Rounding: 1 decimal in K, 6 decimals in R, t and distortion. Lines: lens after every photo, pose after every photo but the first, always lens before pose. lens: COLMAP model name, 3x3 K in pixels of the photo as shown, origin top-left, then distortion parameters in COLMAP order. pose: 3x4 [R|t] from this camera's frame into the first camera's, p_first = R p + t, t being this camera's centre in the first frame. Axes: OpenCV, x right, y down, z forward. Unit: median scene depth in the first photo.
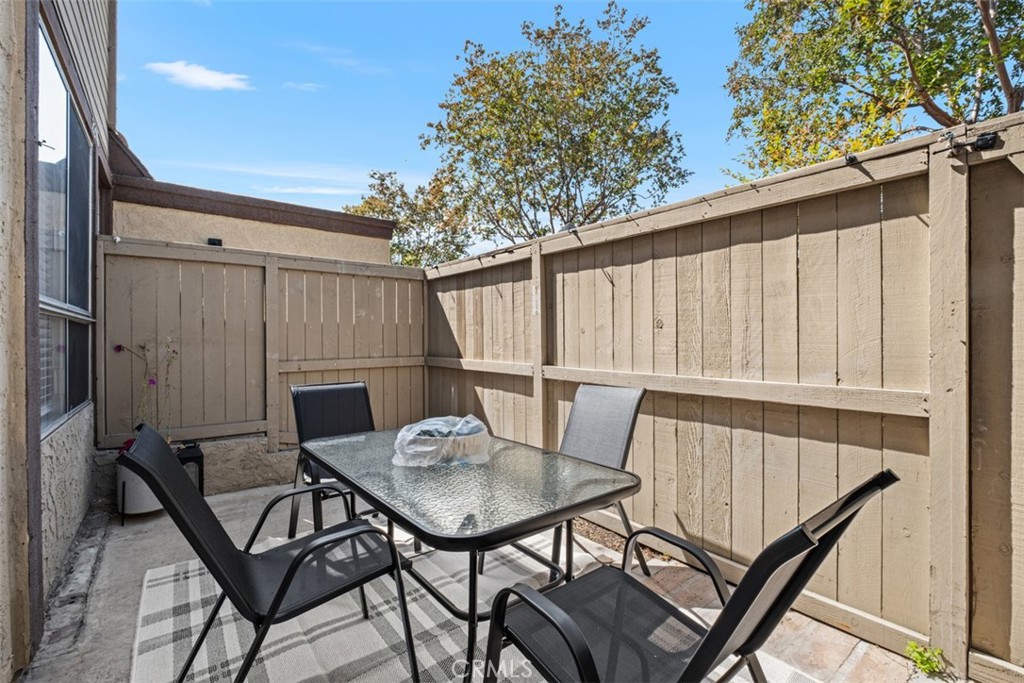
lens RADIAL K [[441.3, 0, 506.2], [0, 441.3, 342.8], [0, 0, 1]] dist [0.000950, -0.005306]
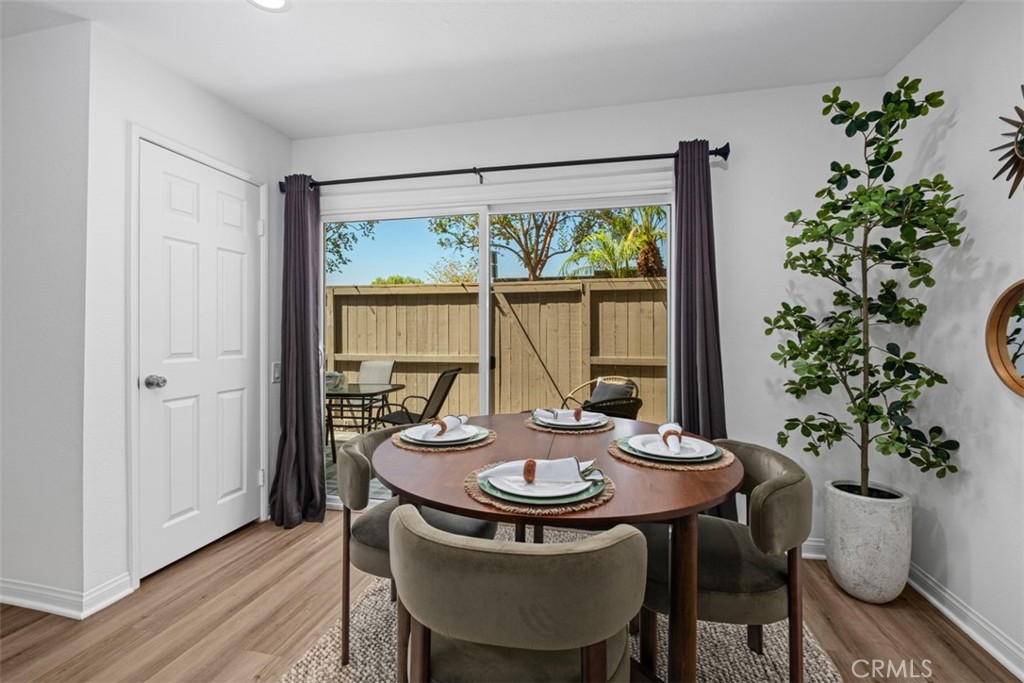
lens RADIAL K [[441.3, 0, 511.0], [0, 441.3, 328.3], [0, 0, 1]] dist [0.000950, -0.005306]
pose [[0.756387, 0.003779, 0.654114, -0.741640], [0.003412, 0.999947, -0.009722, -0.045521], [-0.654116, 0.009586, 0.756334, -1.172301]]
